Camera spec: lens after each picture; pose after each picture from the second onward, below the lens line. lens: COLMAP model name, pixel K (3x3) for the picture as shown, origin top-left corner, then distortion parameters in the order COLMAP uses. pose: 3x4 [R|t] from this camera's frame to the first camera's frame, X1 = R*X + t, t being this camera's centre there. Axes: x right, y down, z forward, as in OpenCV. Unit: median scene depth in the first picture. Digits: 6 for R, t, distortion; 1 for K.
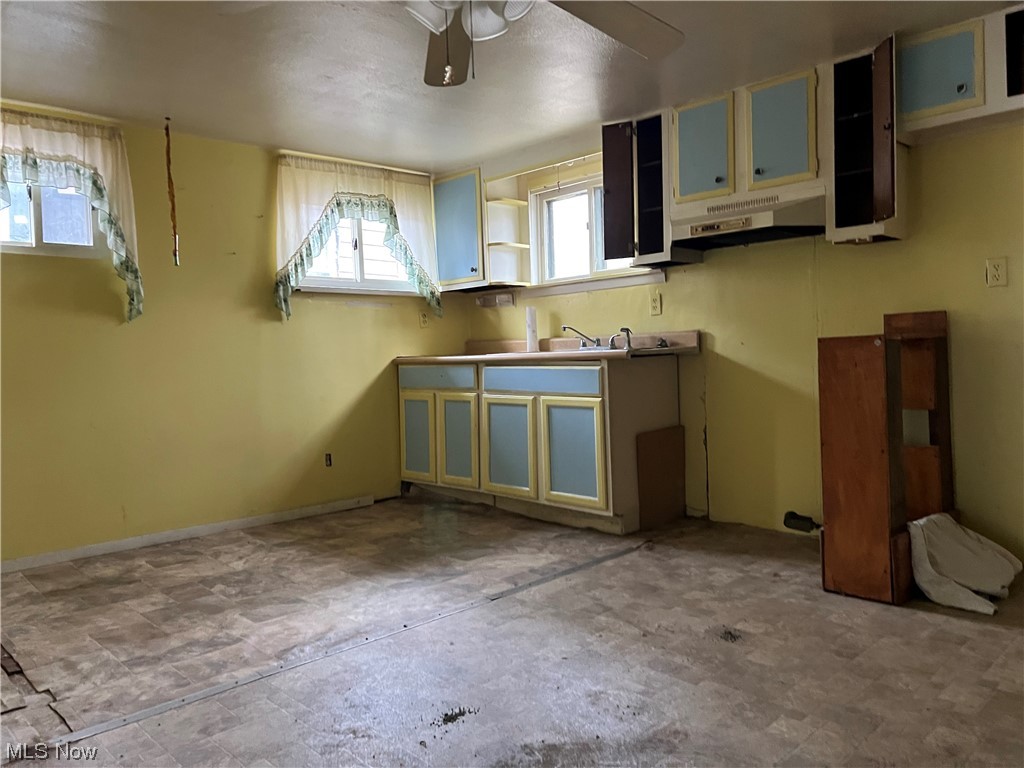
lens RADIAL K [[789.5, 0, 512.7], [0, 789.5, 382.0], [0, 0, 1]] dist [0.045286, -0.009998]
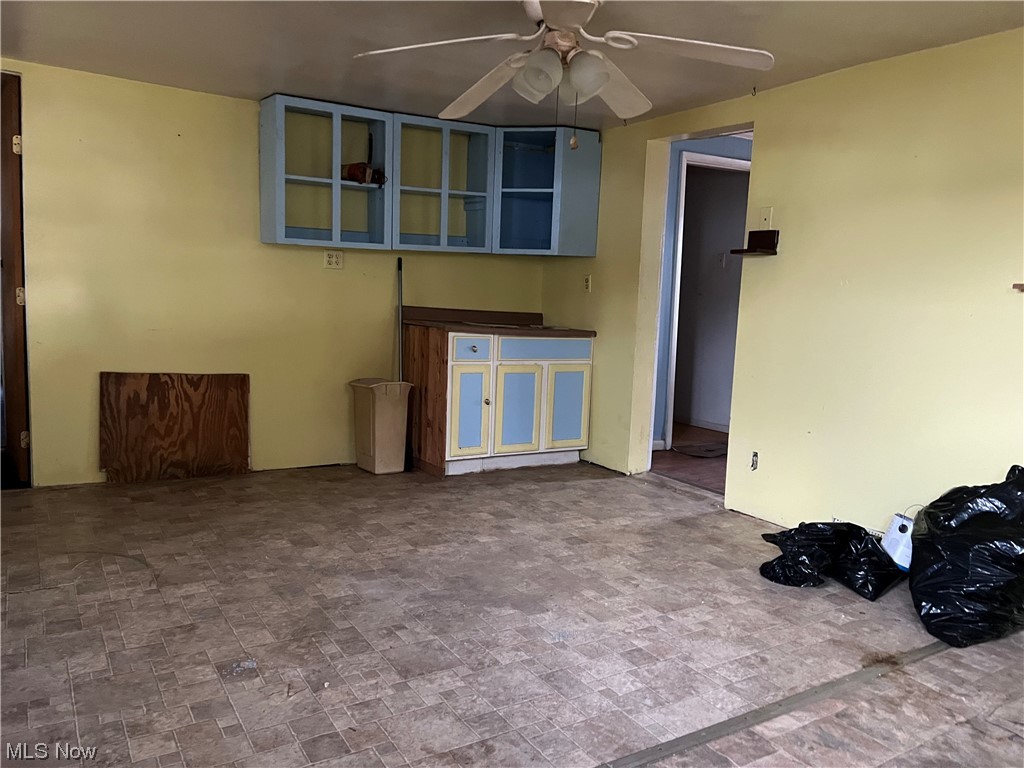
lens RADIAL K [[789.5, 0, 511.4], [0, 789.5, 383.9], [0, 0, 1]] dist [0.045286, -0.009998]
pose [[-0.978988, -0.033769, 0.201102, -0.214113], [-0.001849, 0.987623, 0.156837, -0.151674], [-0.203909, 0.153170, -0.966933, 1.956626]]
